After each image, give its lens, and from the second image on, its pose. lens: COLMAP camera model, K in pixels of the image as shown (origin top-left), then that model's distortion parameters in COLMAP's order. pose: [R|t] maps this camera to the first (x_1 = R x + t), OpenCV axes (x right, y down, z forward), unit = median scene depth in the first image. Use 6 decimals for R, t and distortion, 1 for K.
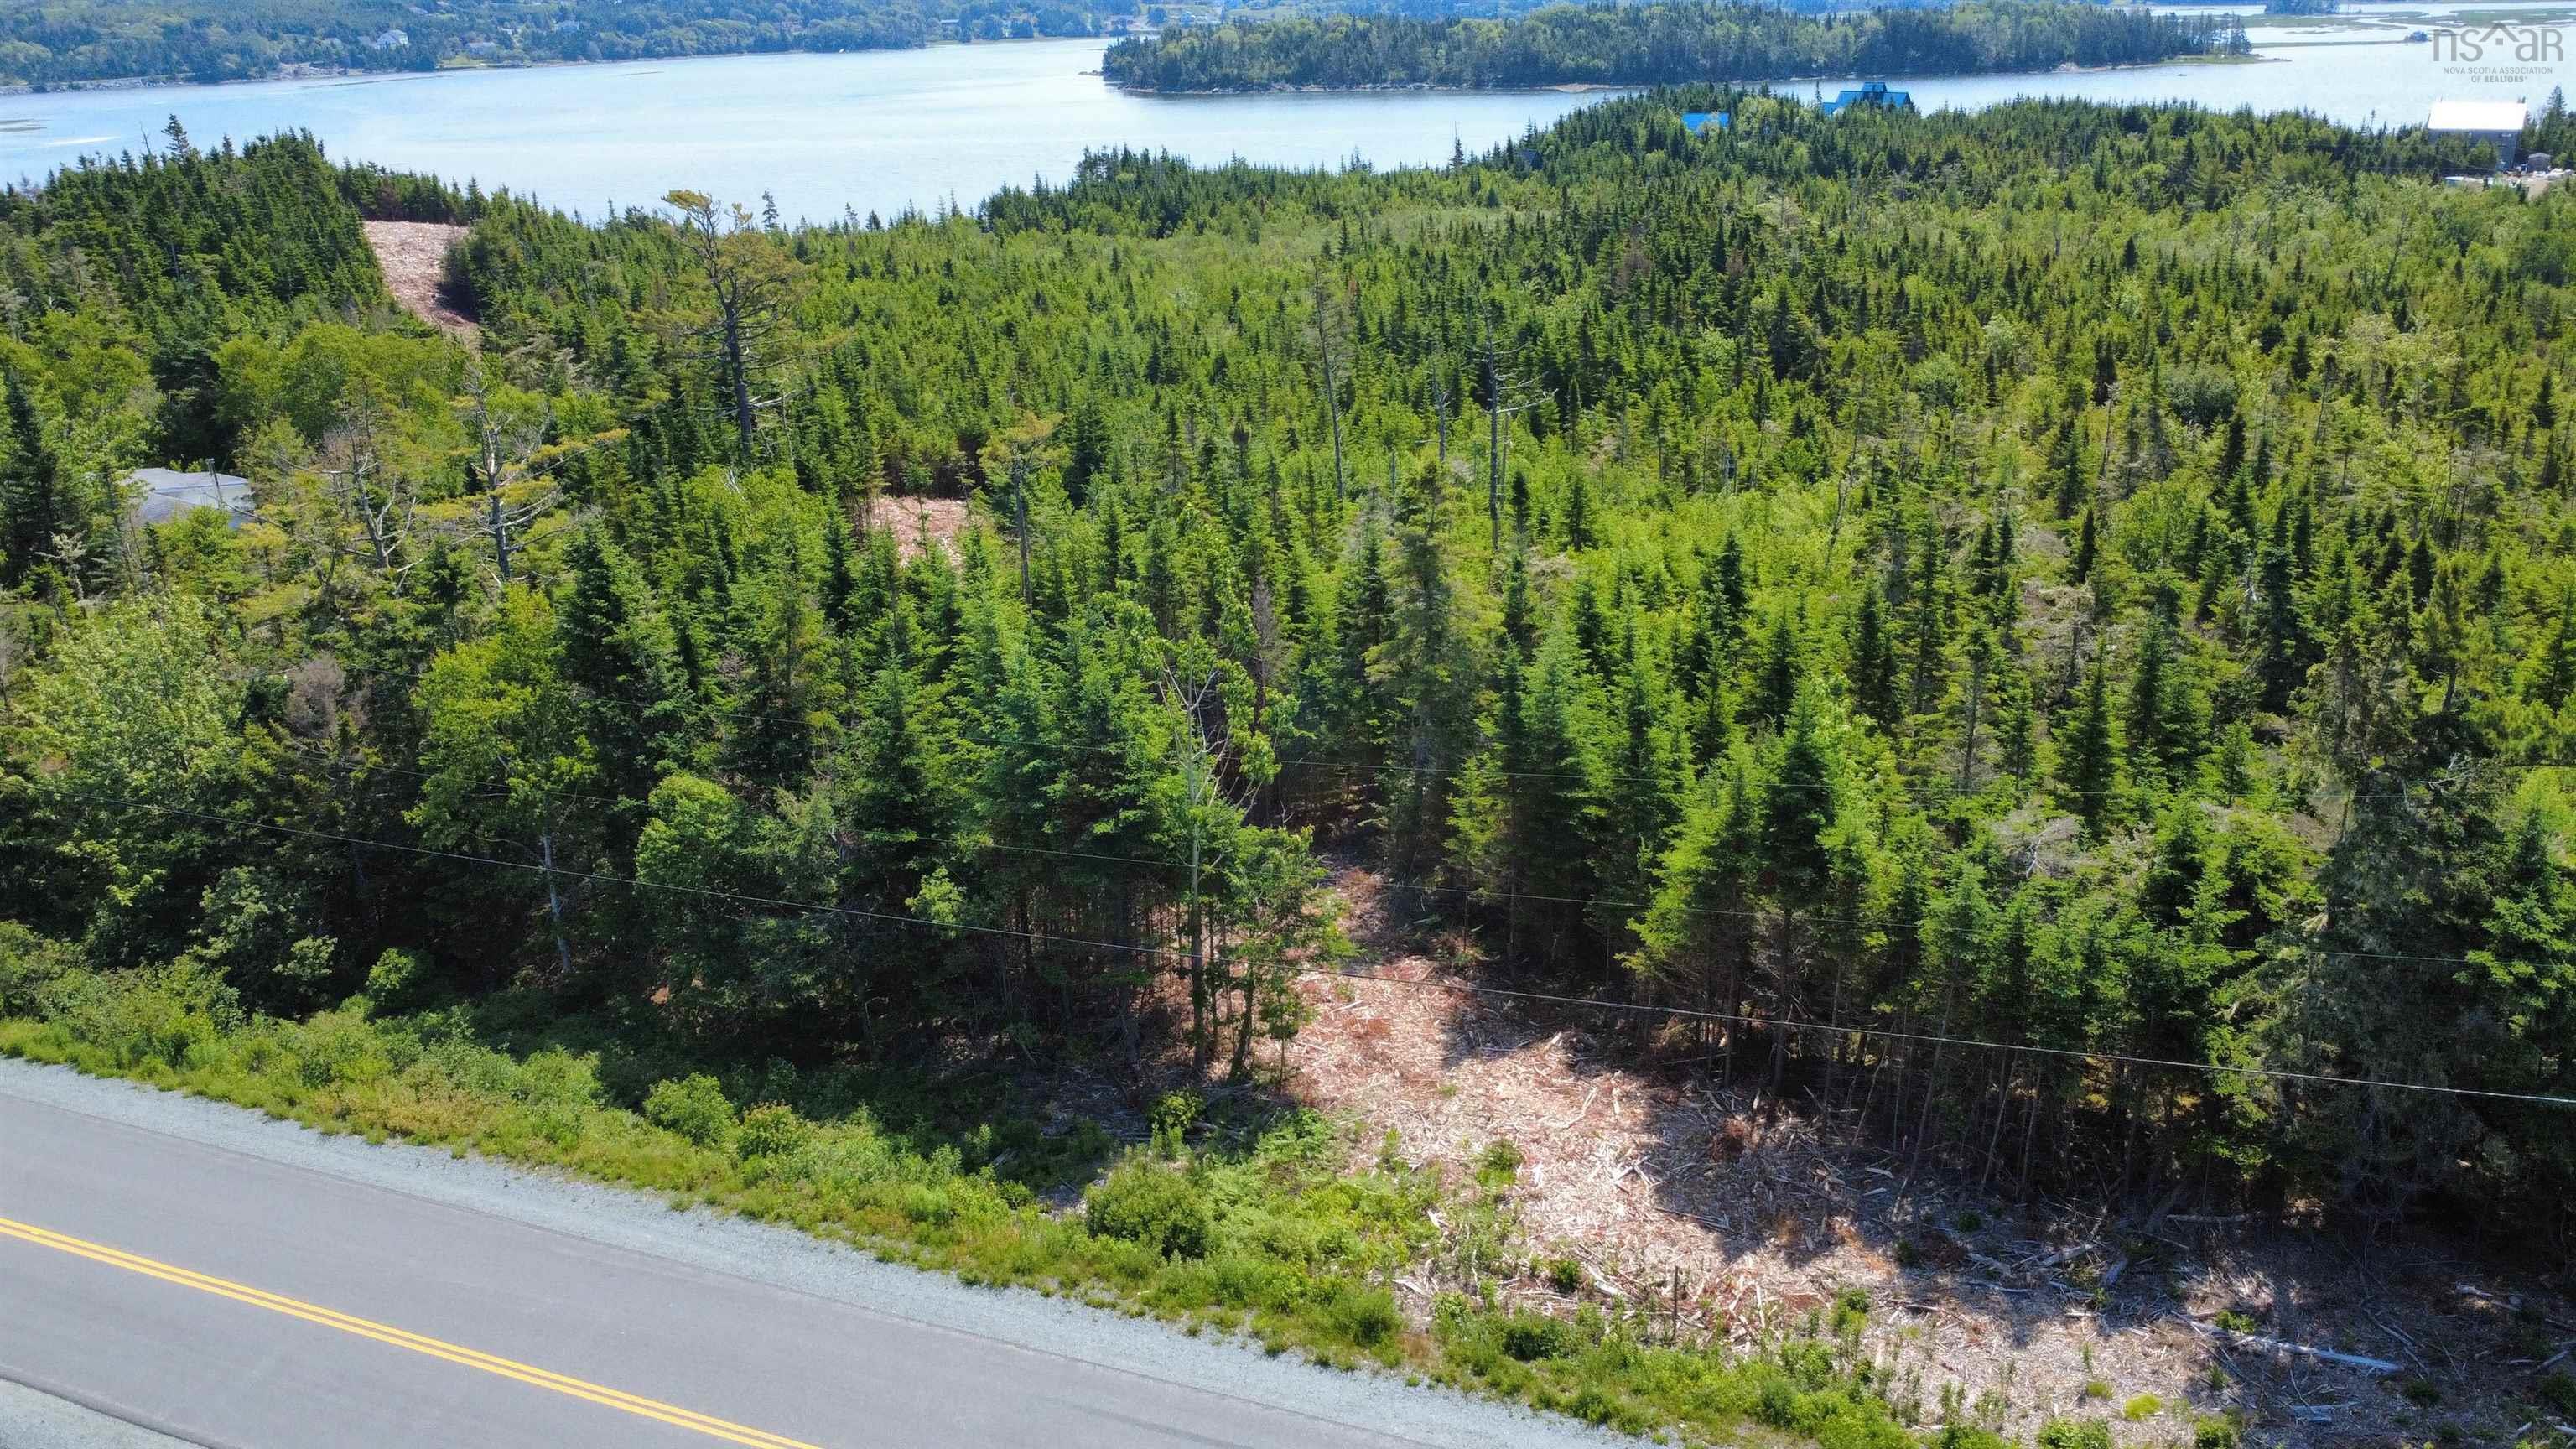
lens RADIAL K [[1935.5, 0, 1286.9], [0, 1935.5, 714.5], [0, 0, 1]] dist [0.003904, -0.007809]
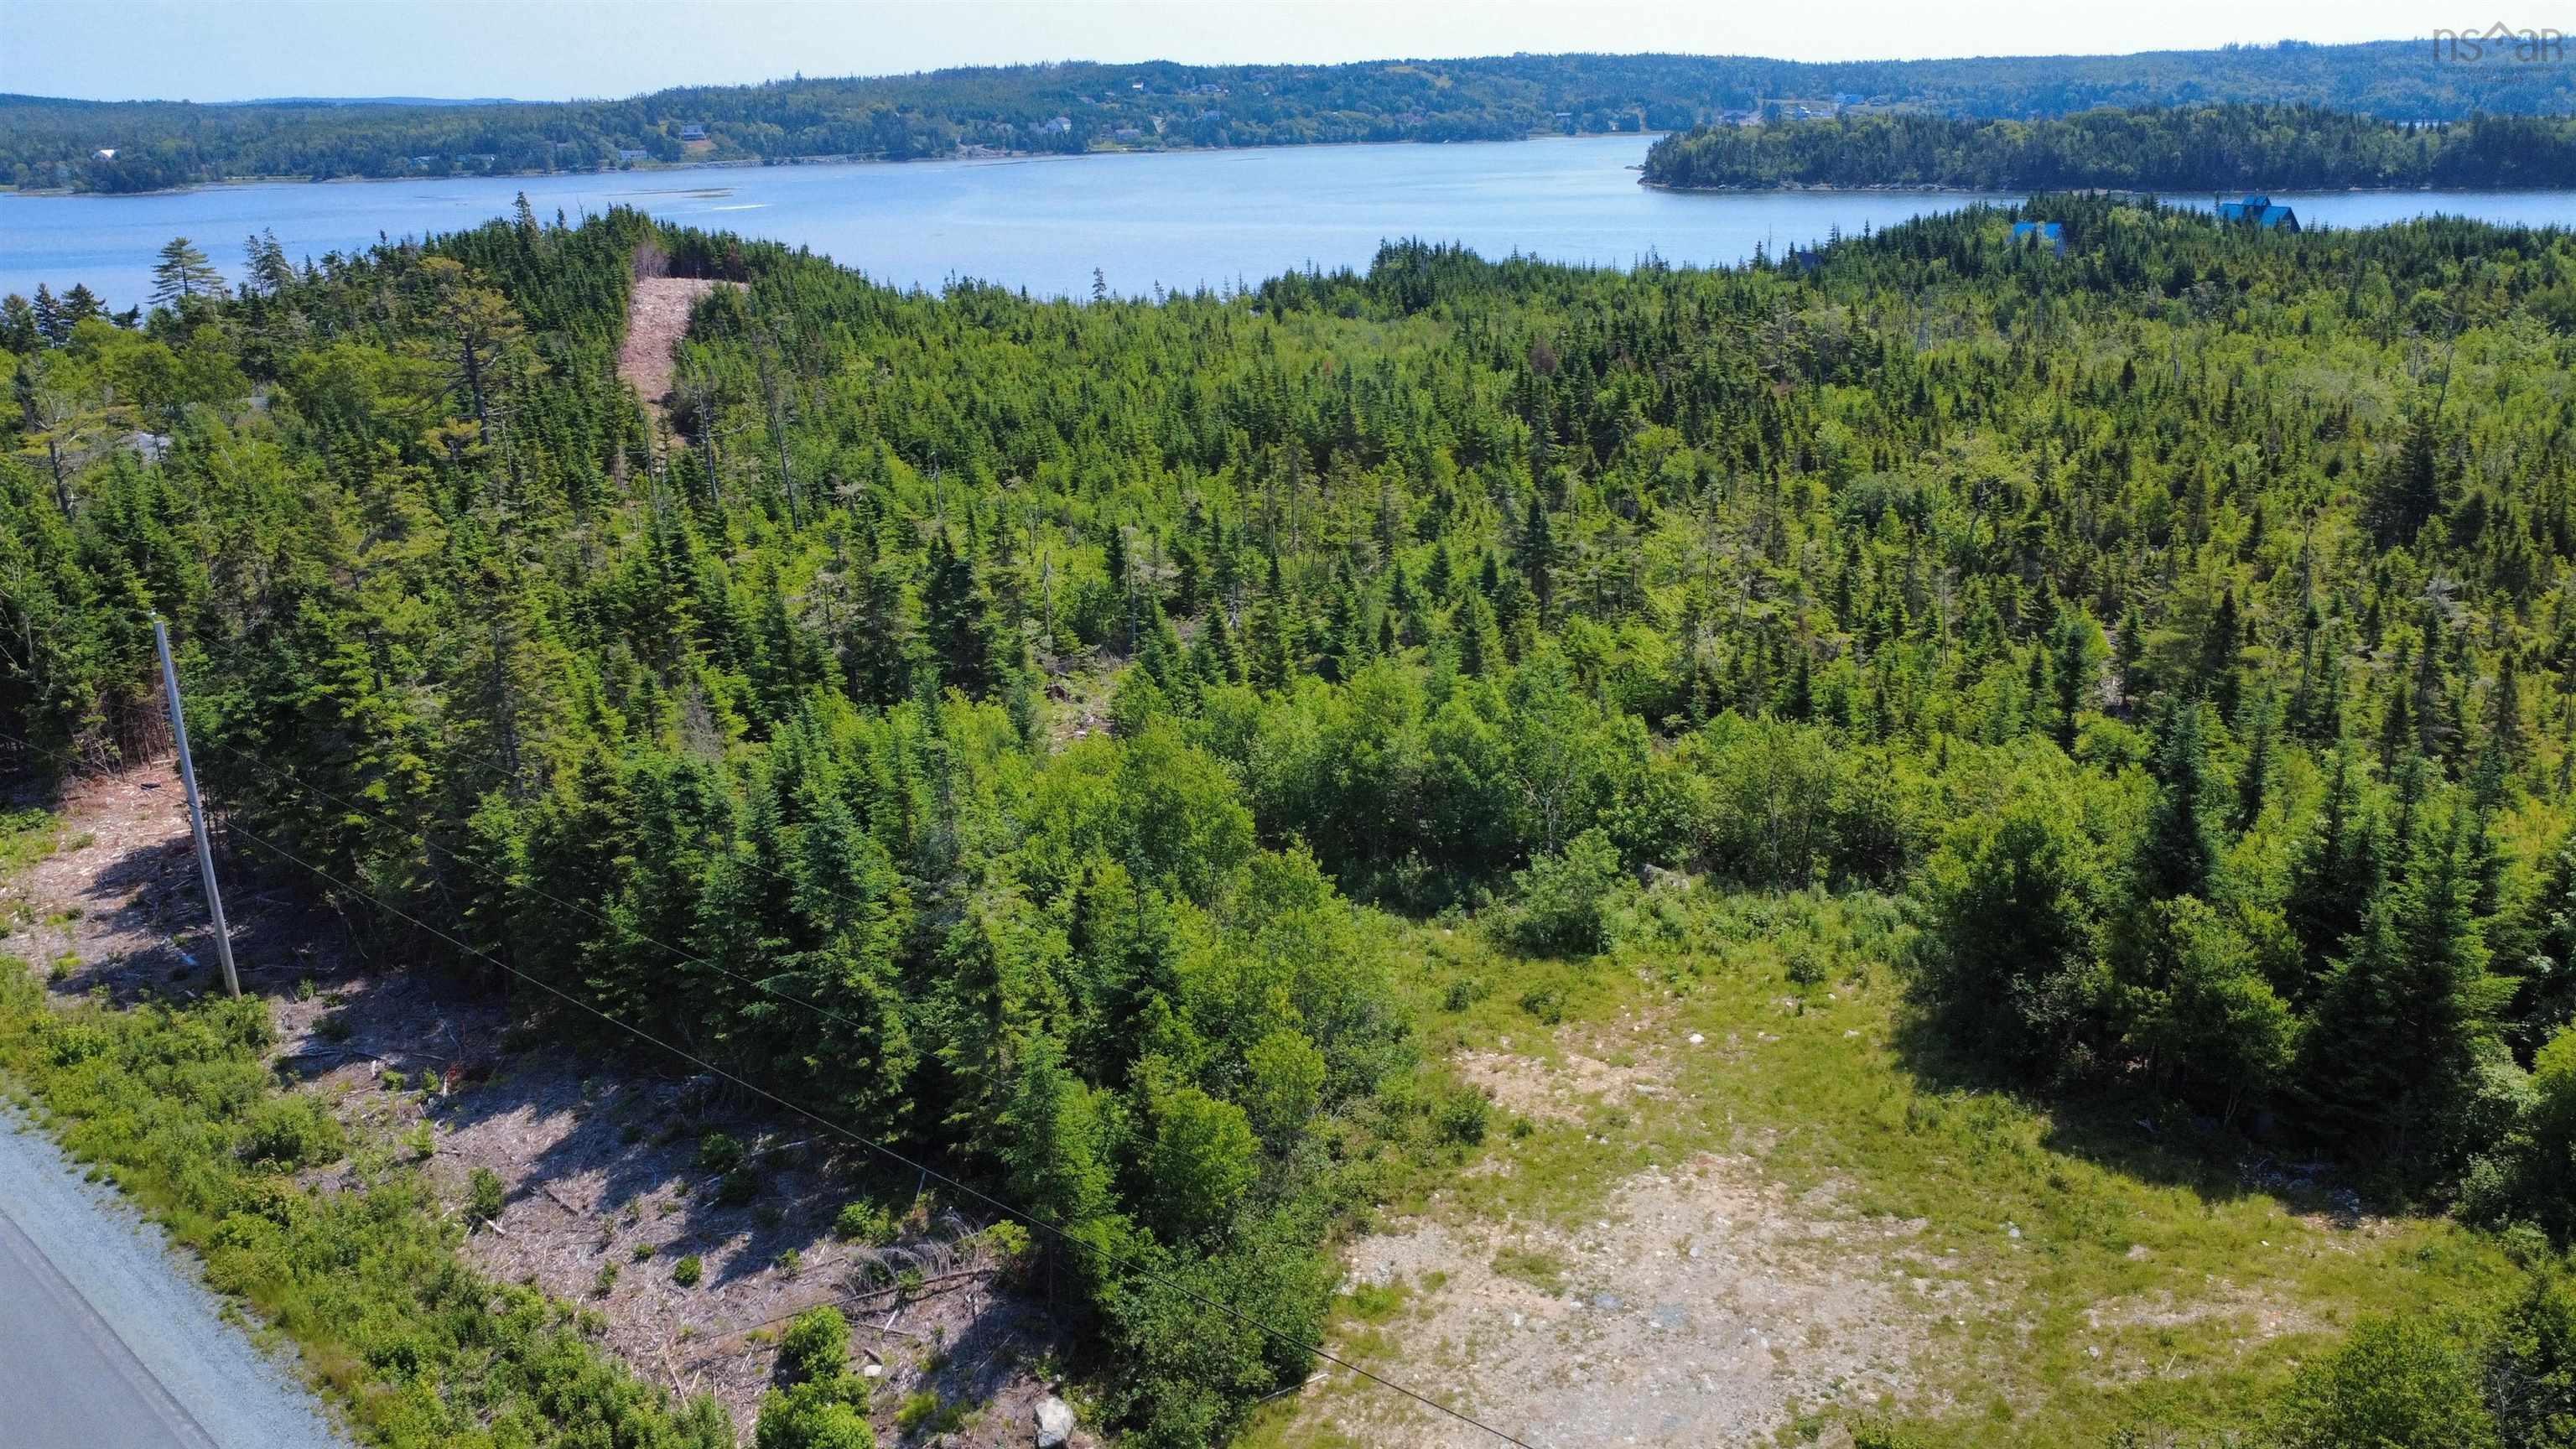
lens RADIAL K [[1935.5, 0, 1286.9], [0, 1935.5, 714.5], [0, 0, 1]] dist [0.003904, -0.007809]
pose [[0.944037, 0.107449, -0.311847, 0.235393], [-0.120489, 0.992453, -0.022792, 0.005071], [0.307045, 0.059090, 0.949859, -0.039356]]
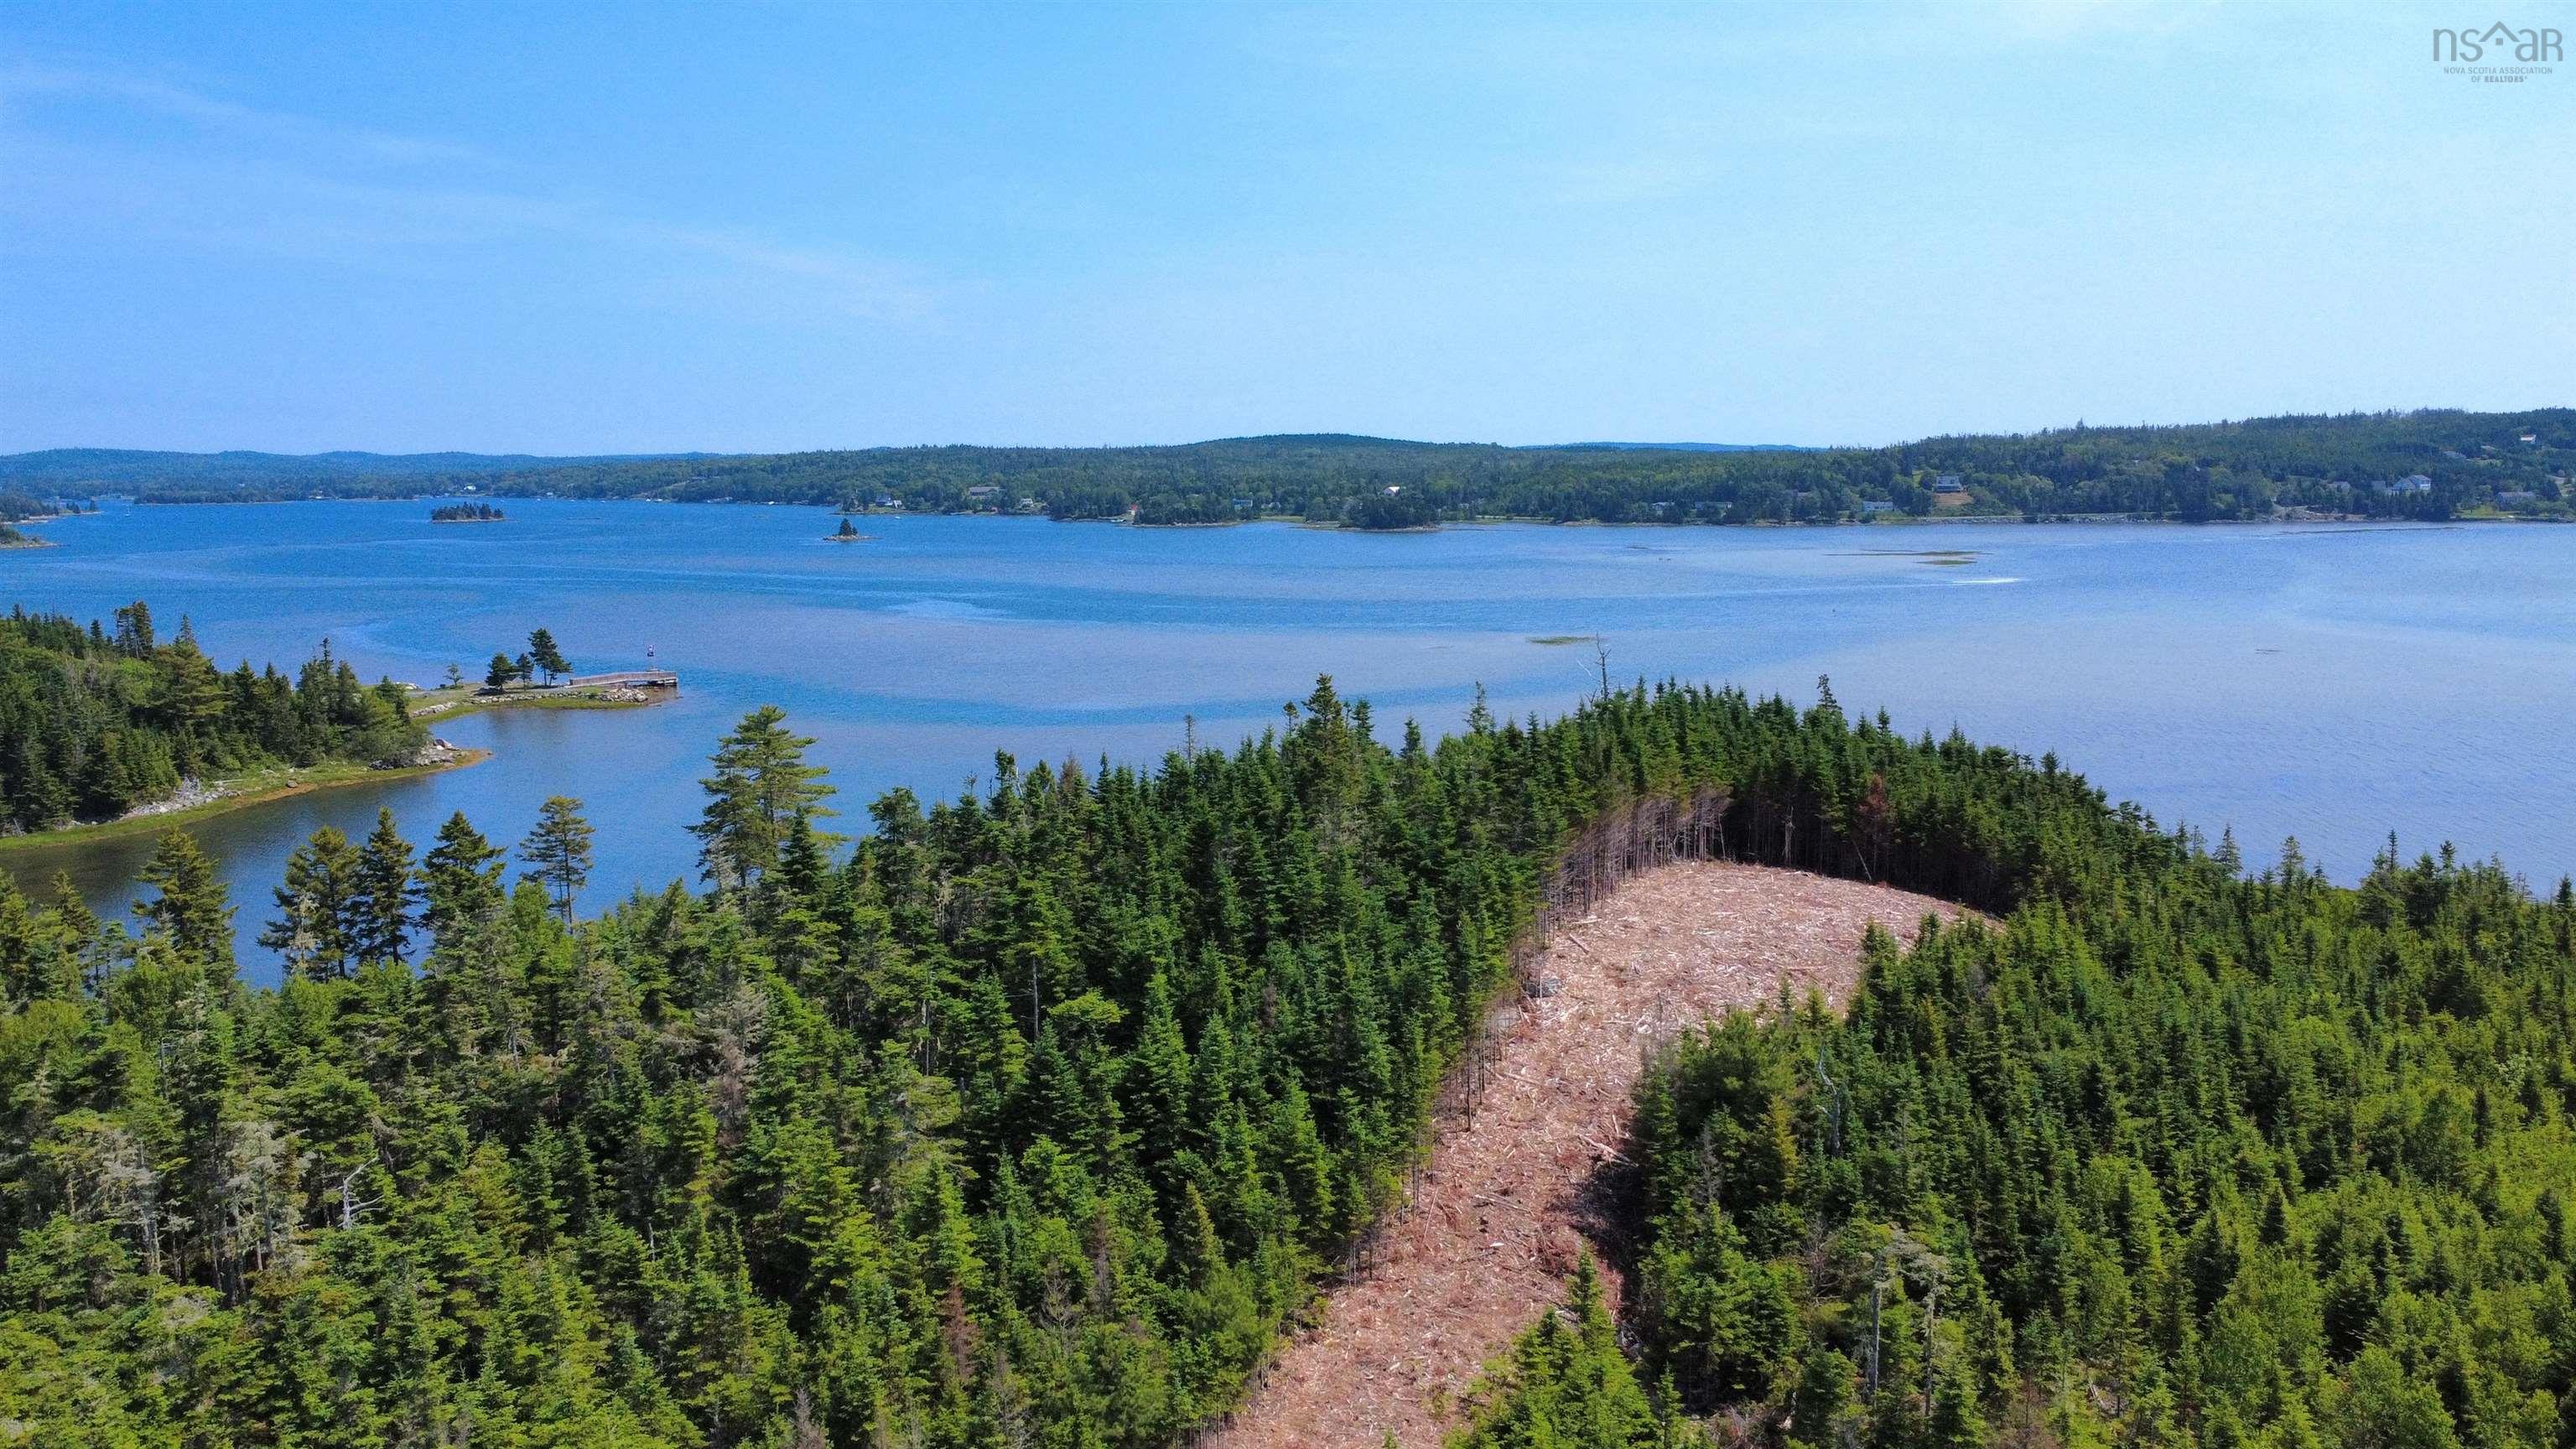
lens RADIAL K [[1935.5, 0, 1286.9], [0, 1935.5, 714.5], [0, 0, 1]] dist [0.003904, -0.007809]
pose [[0.576616, 0.129381, -0.806706, -0.104482], [-0.296091, 0.953352, -0.058740, -0.175659], [0.761475, 0.272729, 0.588026, 0.454391]]
